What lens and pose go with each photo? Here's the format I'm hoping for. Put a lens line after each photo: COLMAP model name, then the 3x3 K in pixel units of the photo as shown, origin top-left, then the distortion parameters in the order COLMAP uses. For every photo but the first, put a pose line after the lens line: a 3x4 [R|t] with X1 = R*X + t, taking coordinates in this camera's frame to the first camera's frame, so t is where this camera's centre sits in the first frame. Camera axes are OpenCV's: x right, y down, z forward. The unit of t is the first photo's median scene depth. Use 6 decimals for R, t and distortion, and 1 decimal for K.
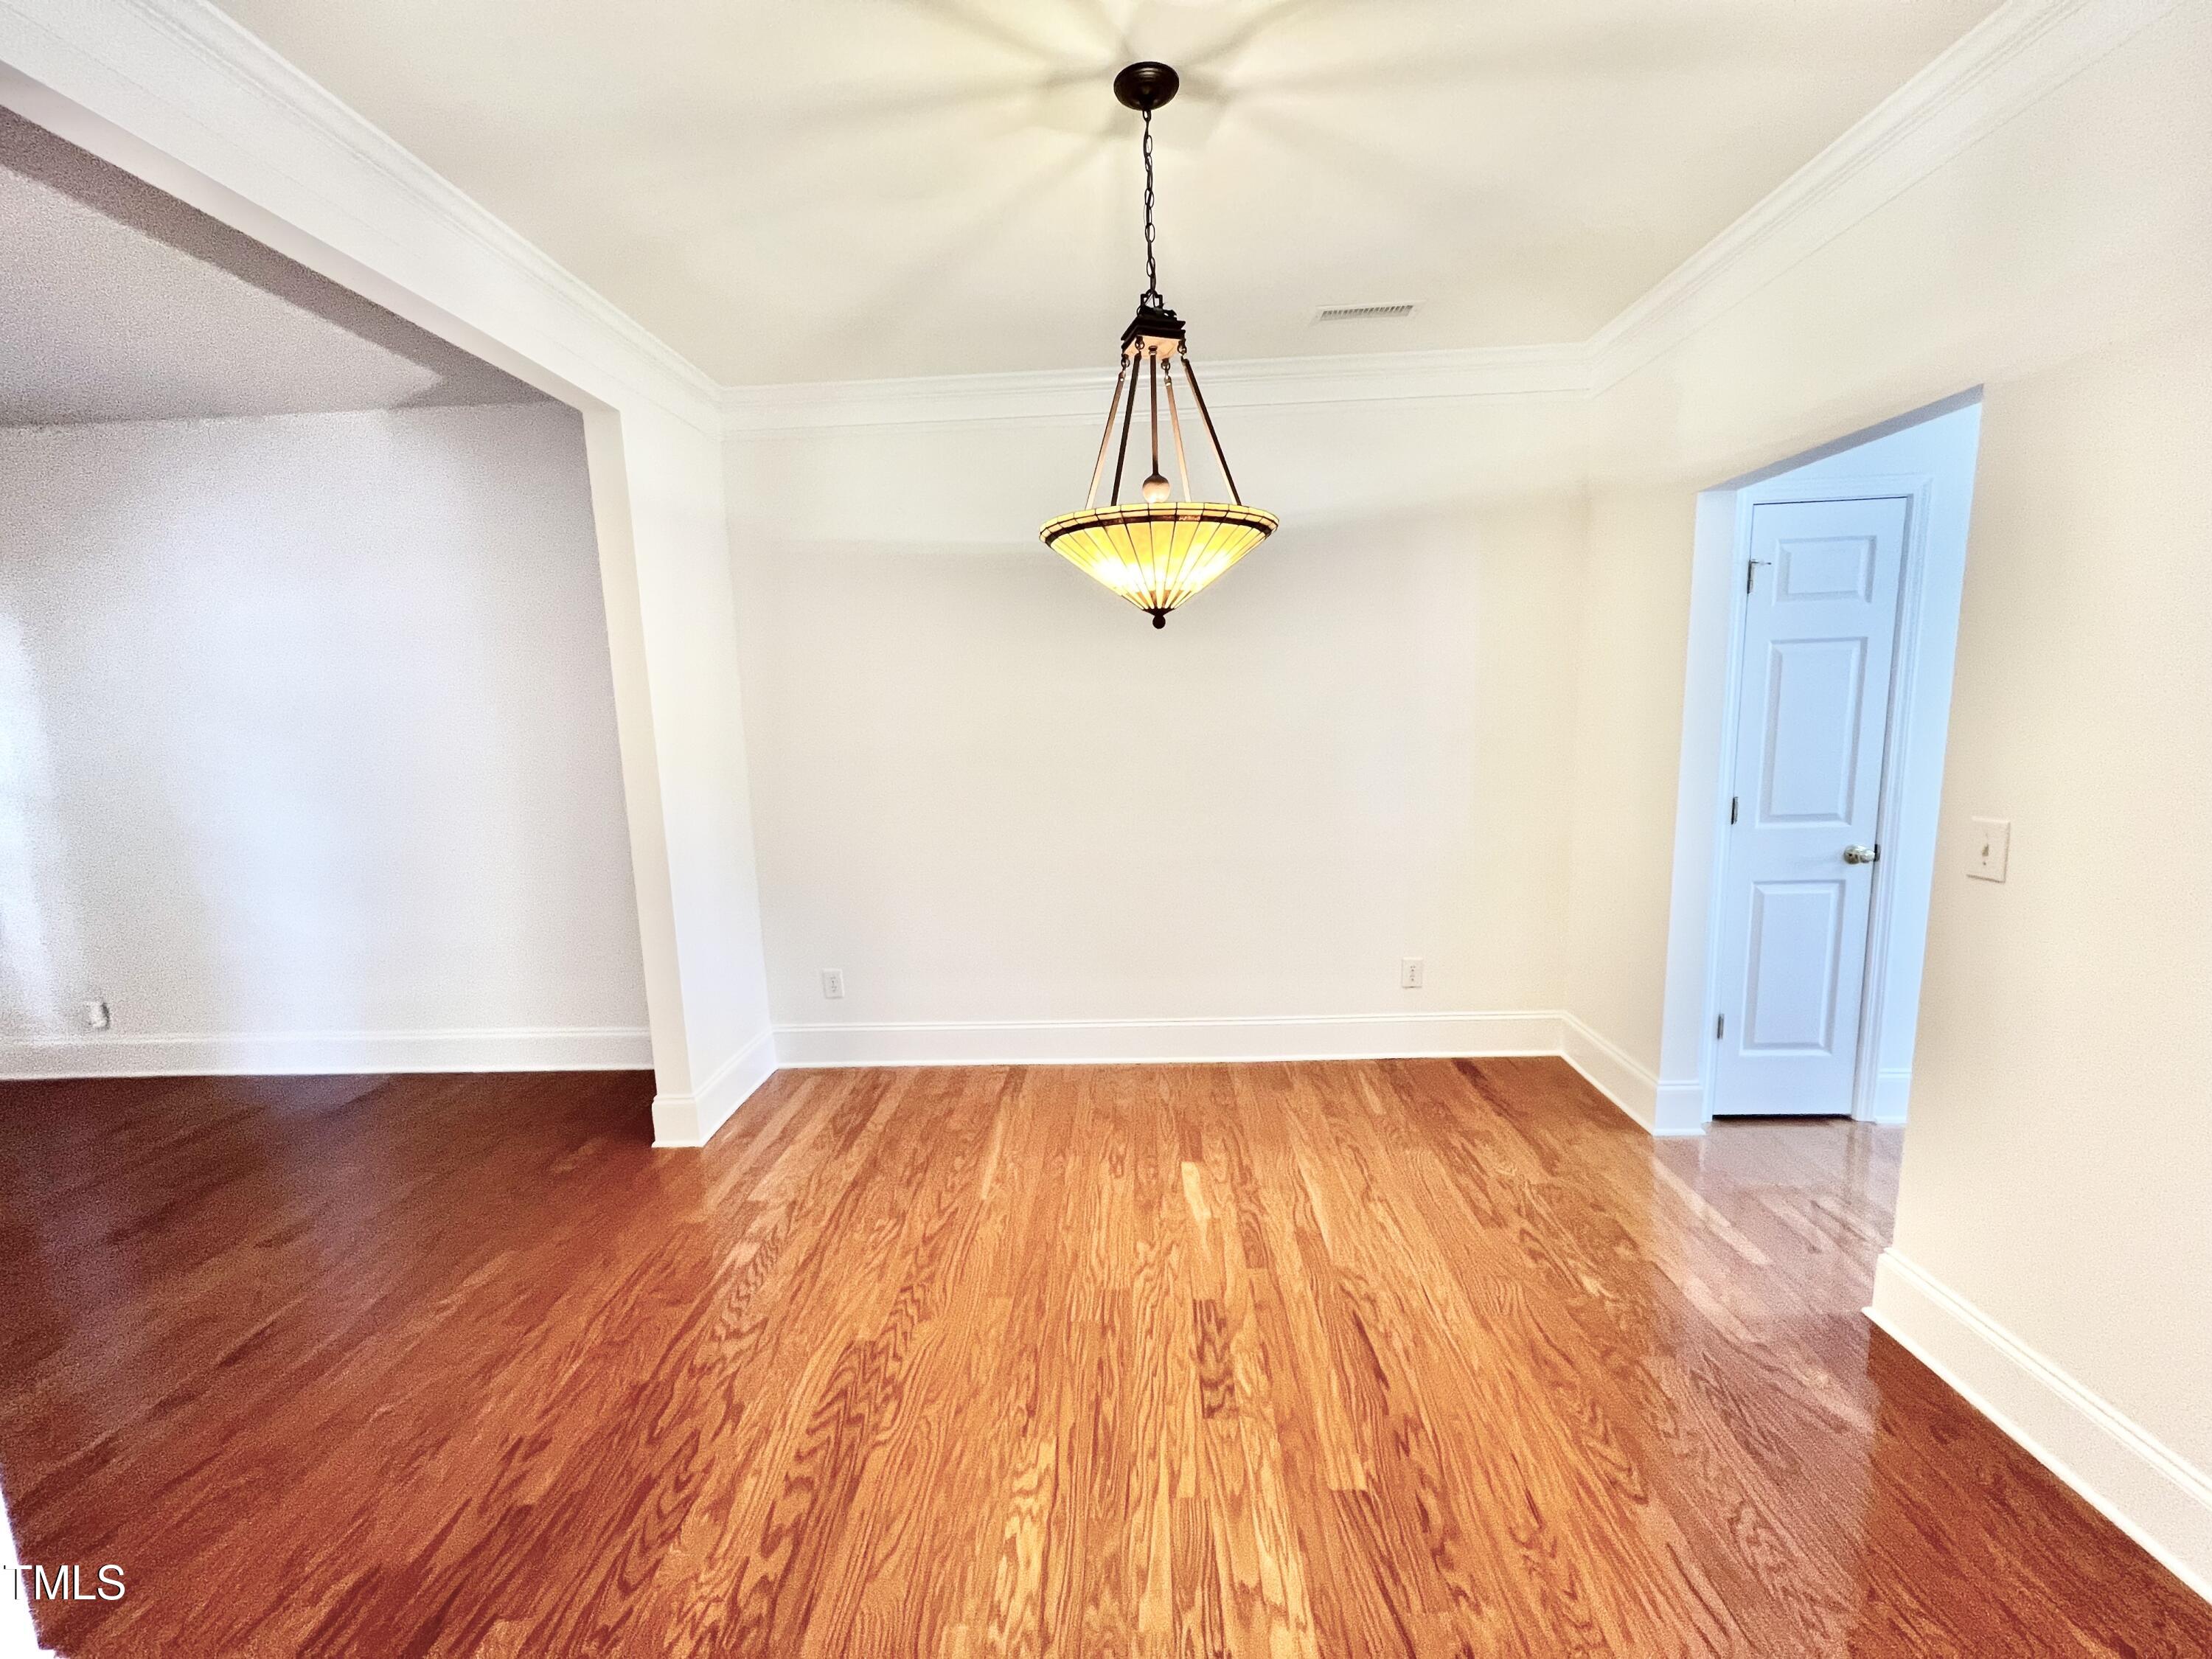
lens RADIAL K [[884.2, 0, 1104.8], [0, 884.2, 832.6], [0, 0, 1]] dist [-0.000175, 0.000269]
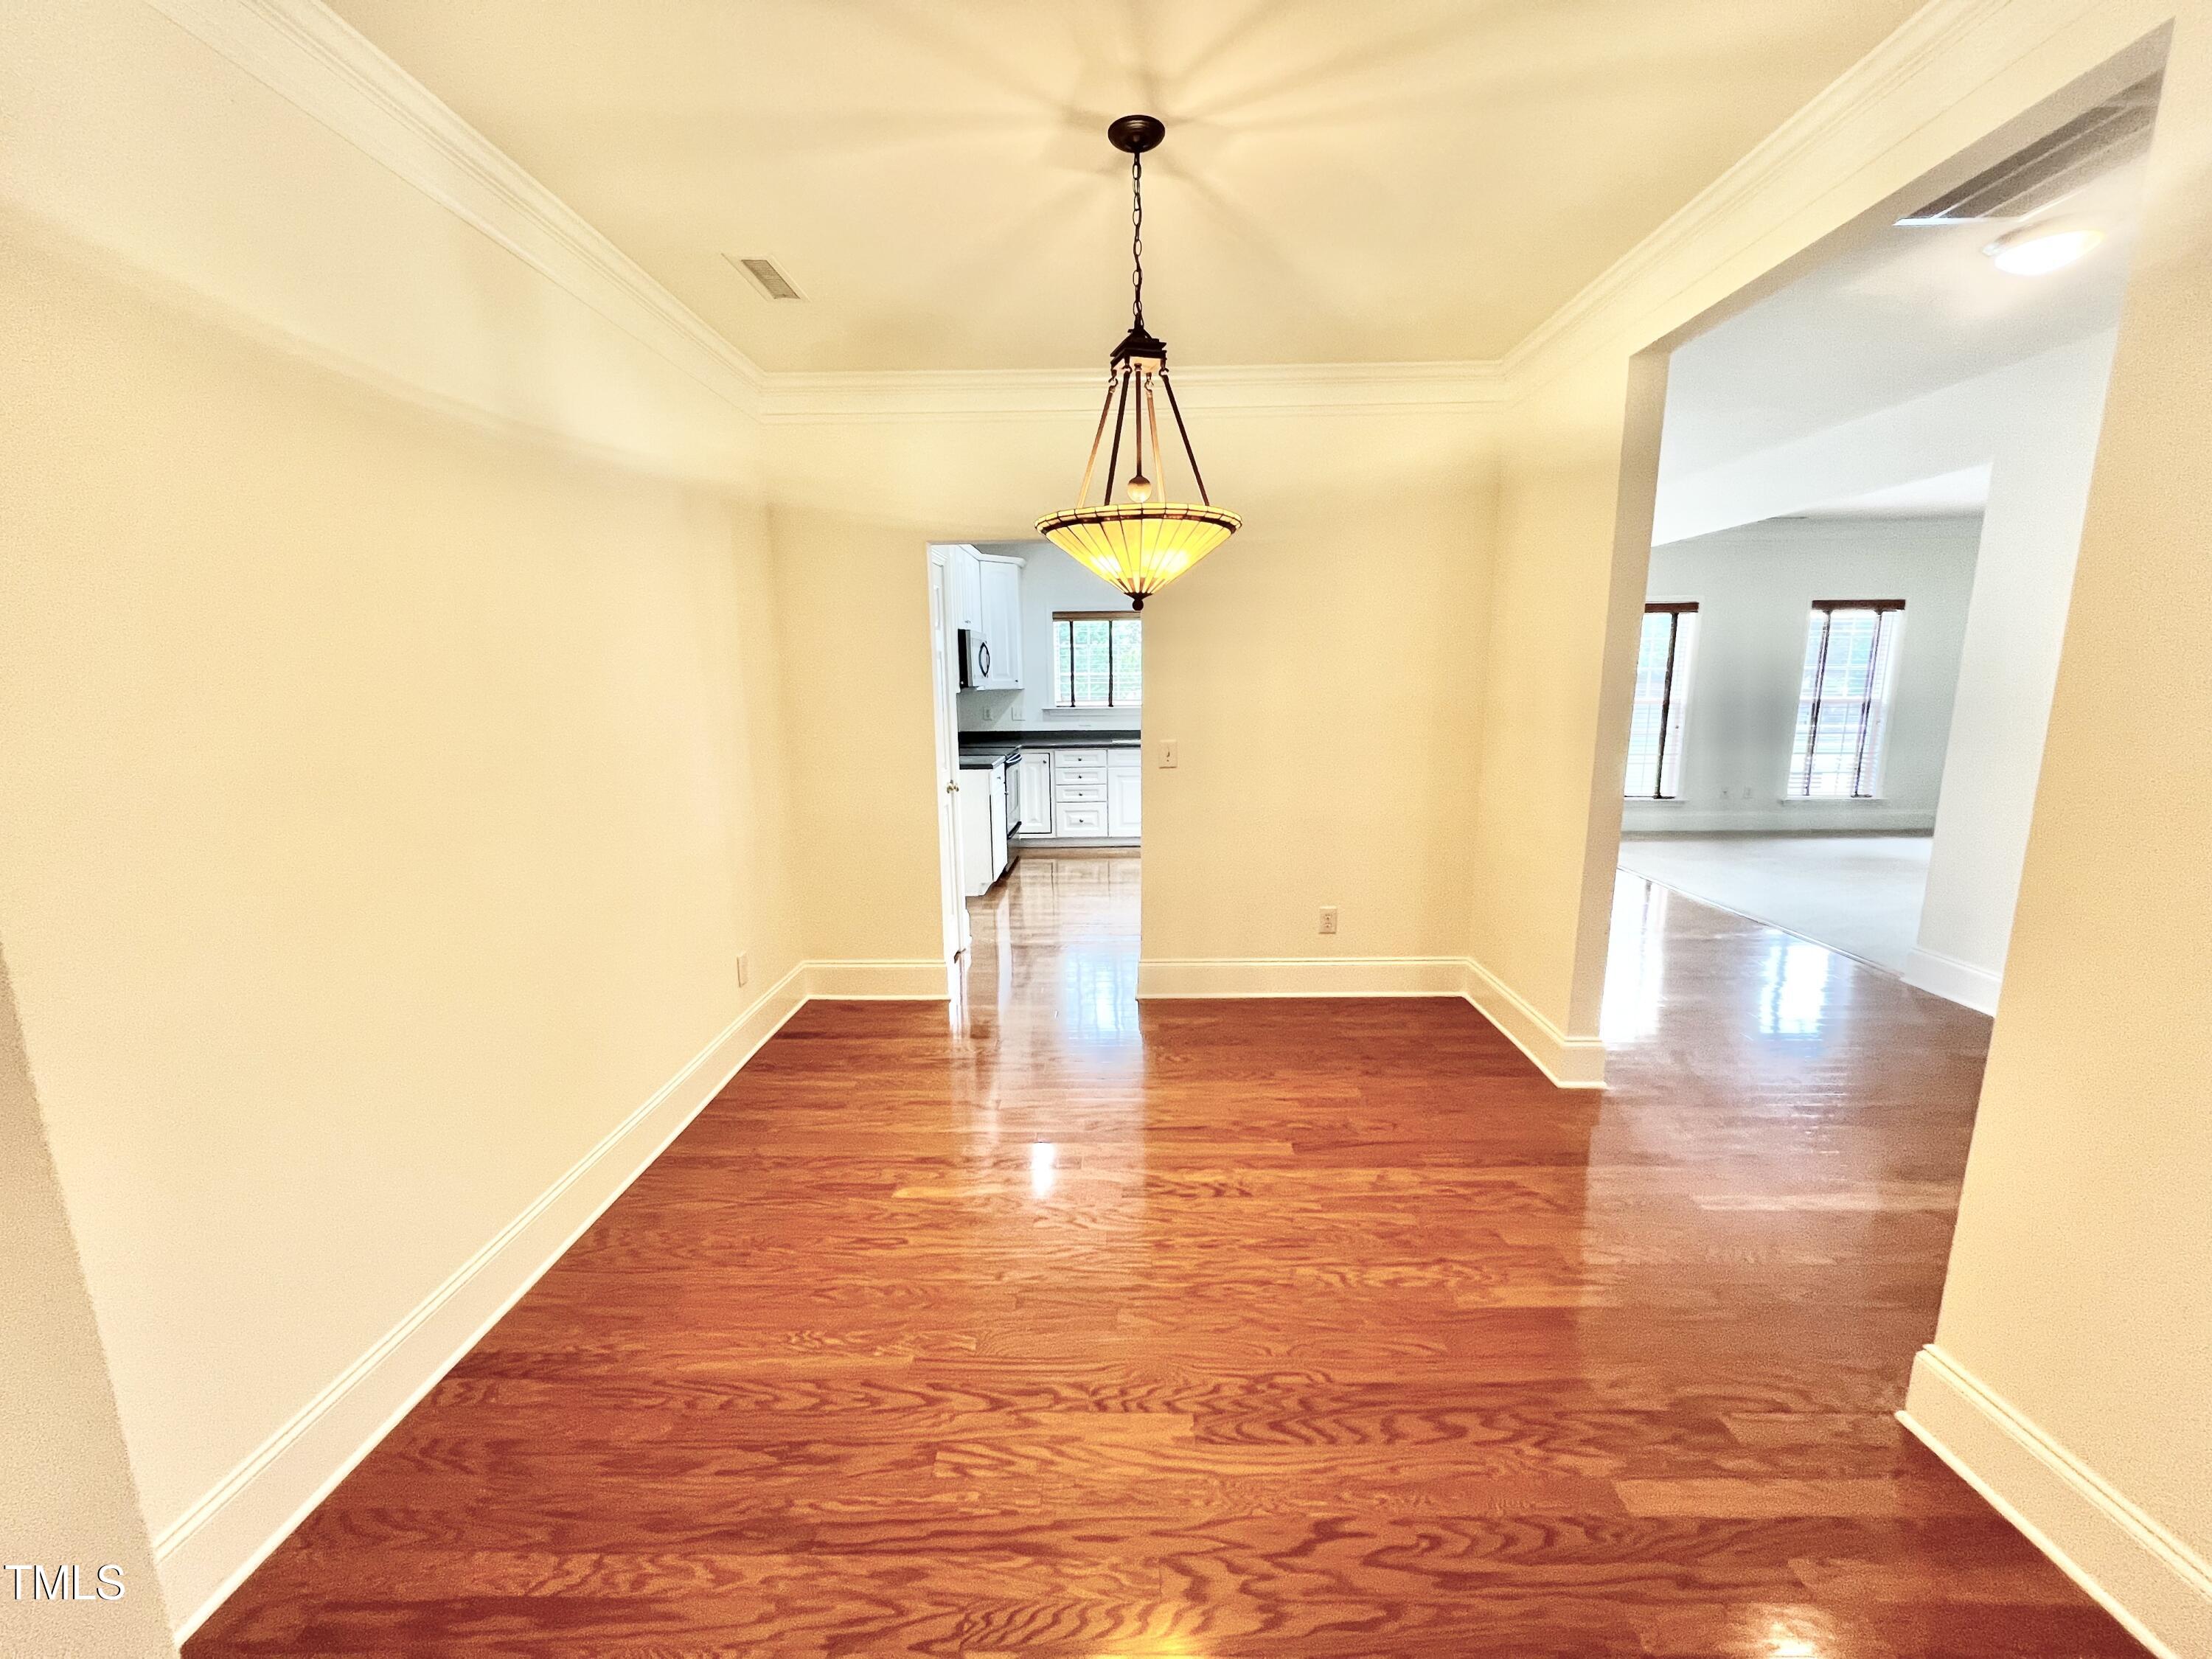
lens RADIAL K [[884.2, 0, 1109.0], [0, 884.2, 834.1], [0, 0, 1]] dist [-0.000175, 0.000269]
pose [[-0.025360, -0.145107, 0.989091, -1.117606], [0.156094, 0.976698, 0.147291, -0.123103], [-0.987417, 0.158127, -0.002119, 1.087083]]
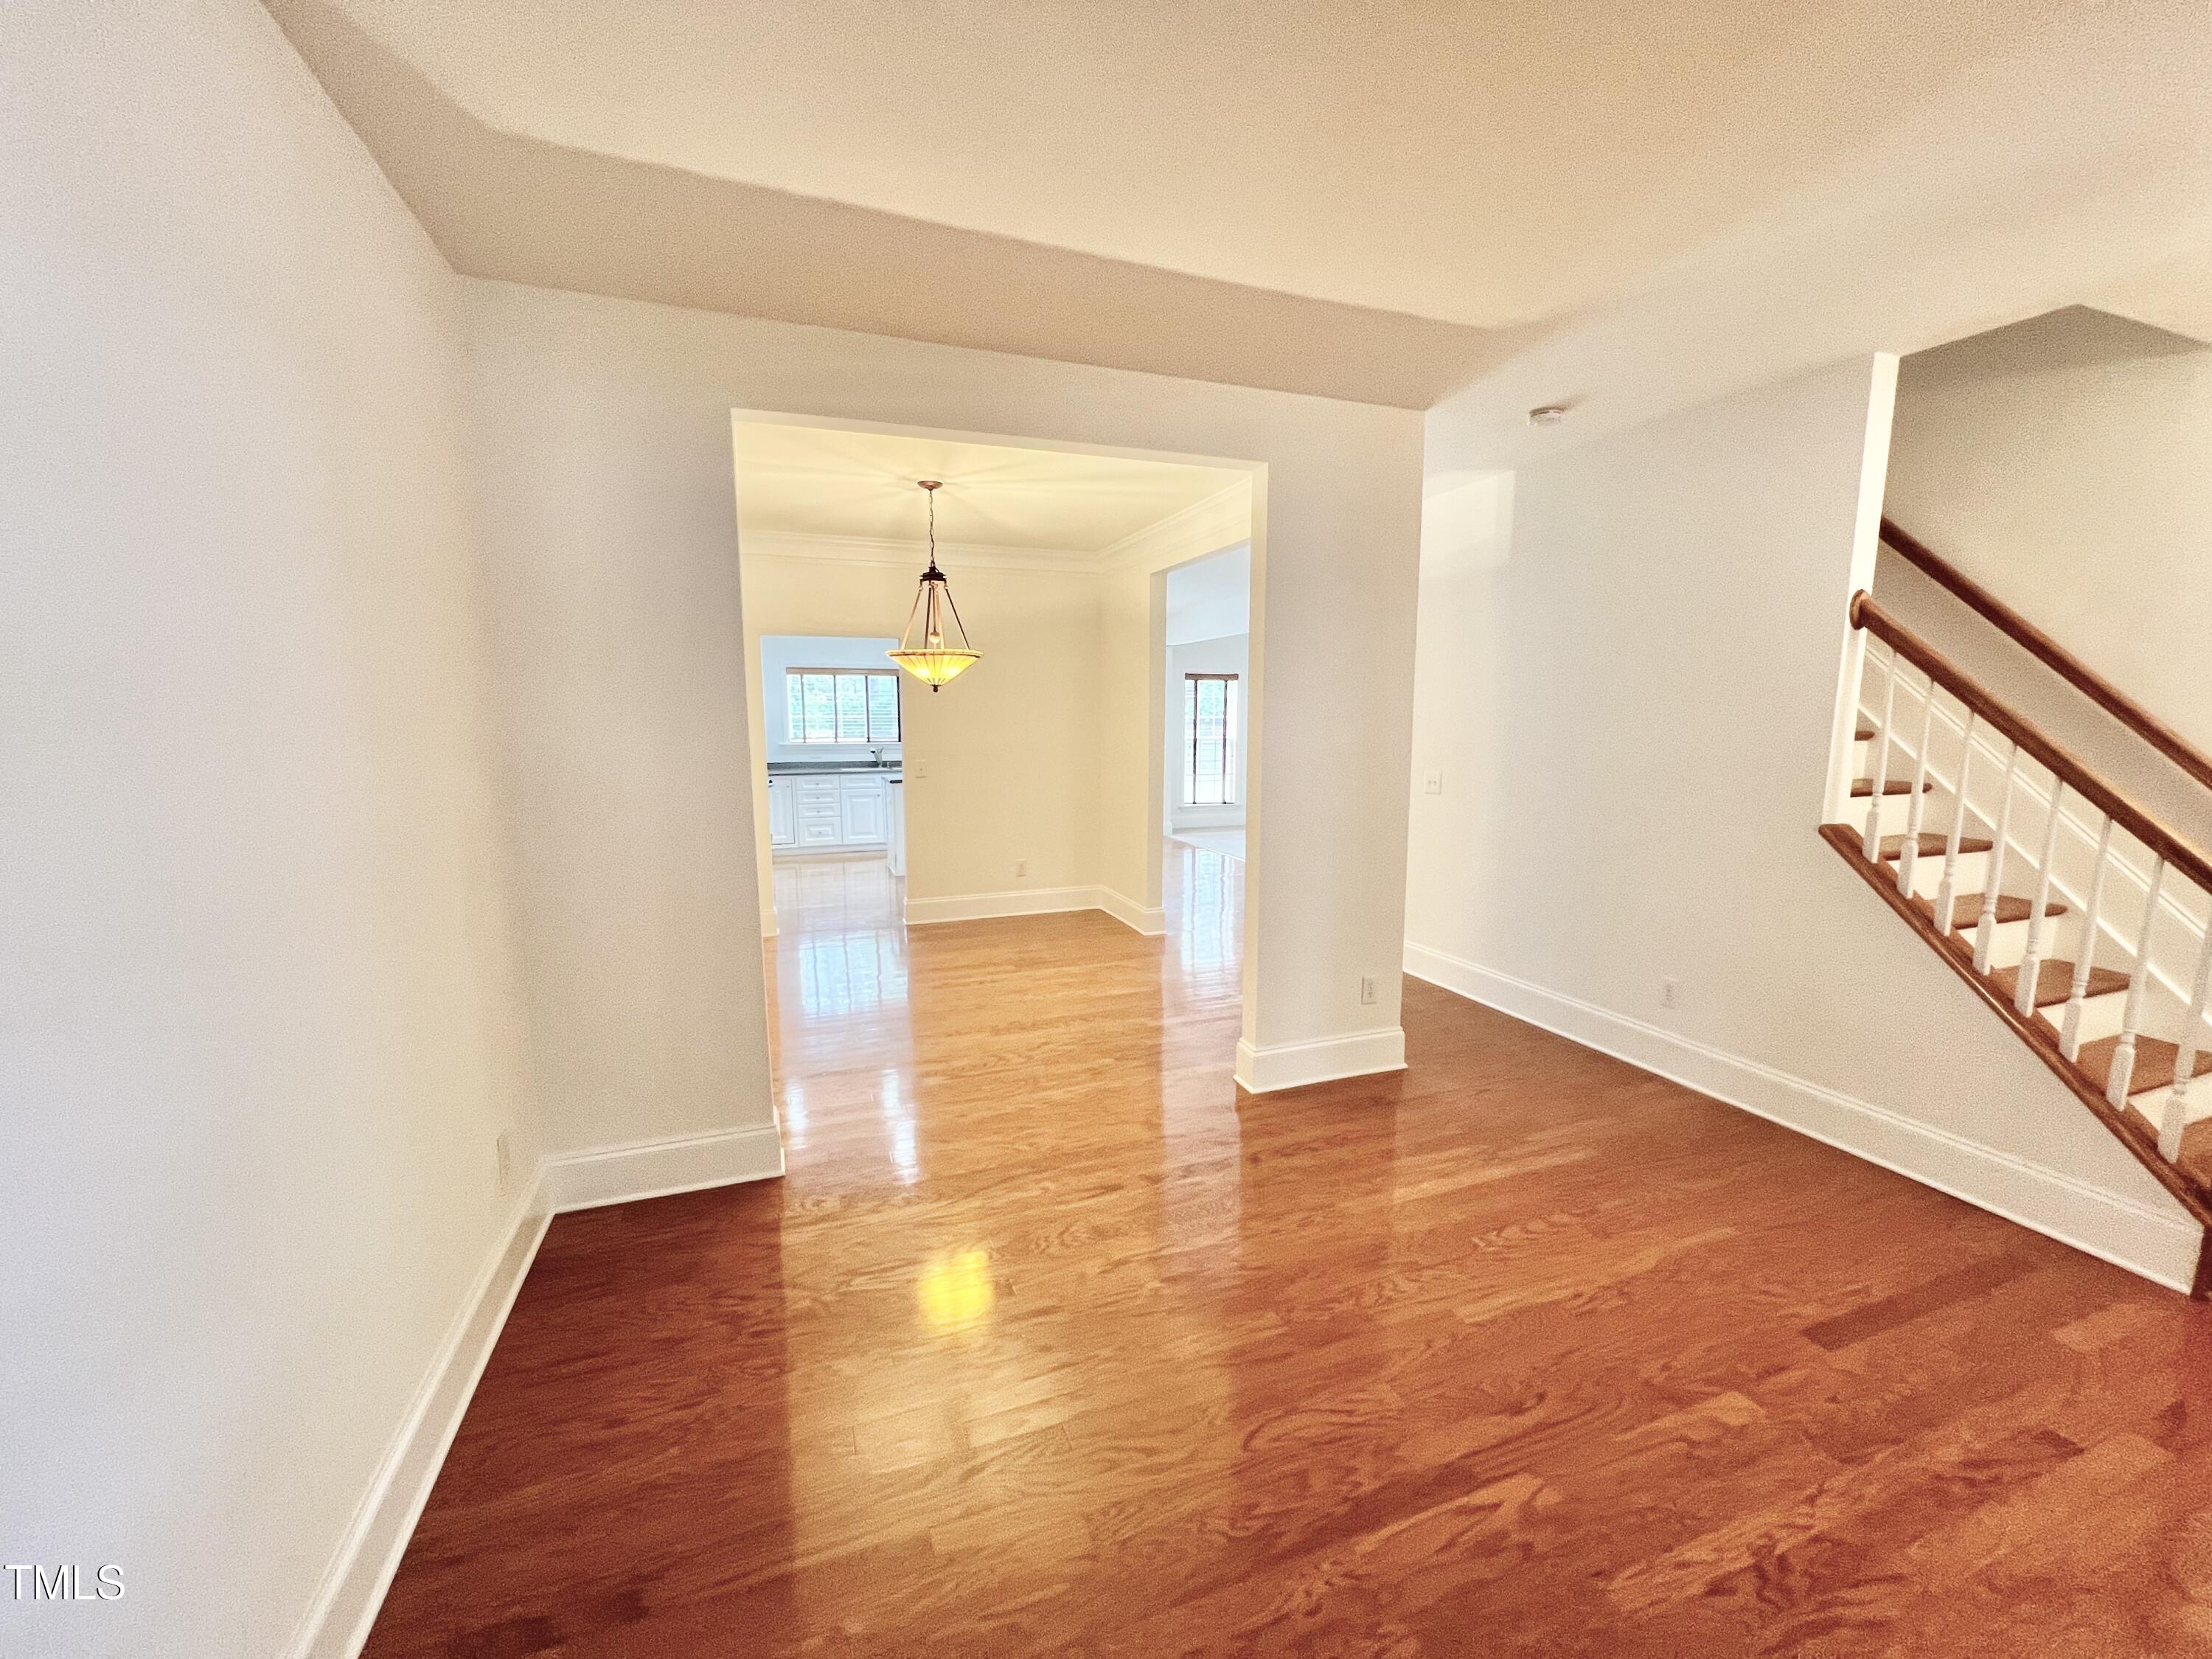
lens RADIAL K [[884.2, 0, 1111.8], [0, 884.2, 833.5], [0, 0, 1]] dist [-0.000175, 0.000269]
pose [[-0.392709, -0.091841, 0.915065, -2.405689], [0.146694, 0.976006, 0.160913, -0.174607], [-0.907888, 0.197427, -0.369814, 1.539817]]
